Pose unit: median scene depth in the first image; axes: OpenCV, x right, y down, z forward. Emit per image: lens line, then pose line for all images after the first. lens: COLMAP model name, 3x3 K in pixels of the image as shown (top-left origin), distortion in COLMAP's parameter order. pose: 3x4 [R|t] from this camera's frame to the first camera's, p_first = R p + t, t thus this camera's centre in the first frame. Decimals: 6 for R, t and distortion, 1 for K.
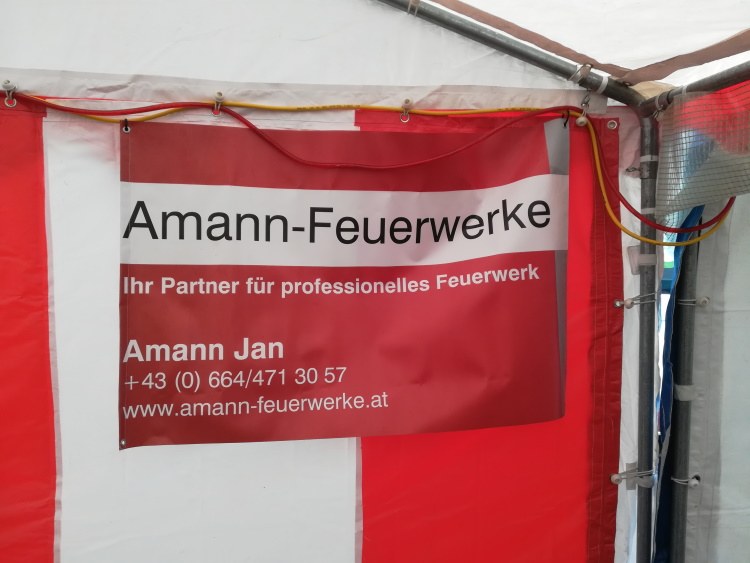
lens RADIAL K [[584.8, 0, 363.0], [0, 584.8, 286.9], [0, 0, 1]] dist [0.033550, -0.046875]
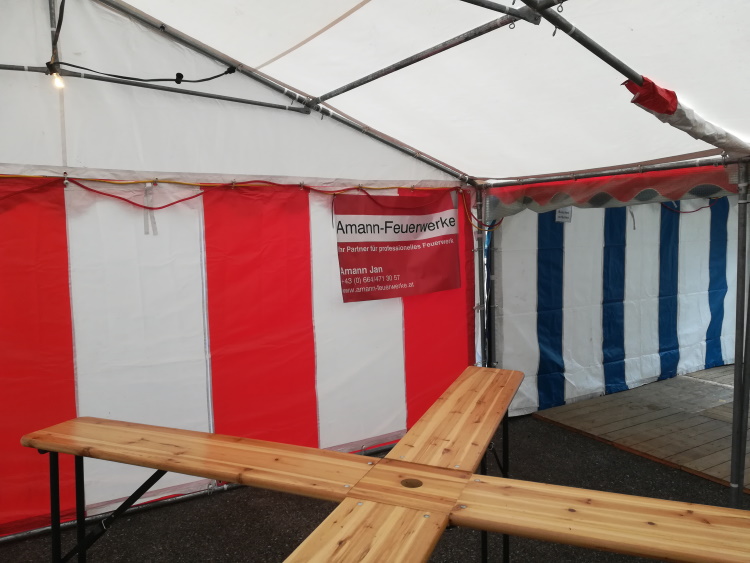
lens RADIAL K [[584.8, 0, 363.0], [0, 584.8, 286.9], [0, 0, 1]] dist [0.033550, -0.046875]
pose [[0.917452, -0.064596, 0.392568, -1.376549], [0.057751, 0.997903, 0.029237, 0.101026], [-0.393633, -0.004153, 0.919258, -1.672078]]
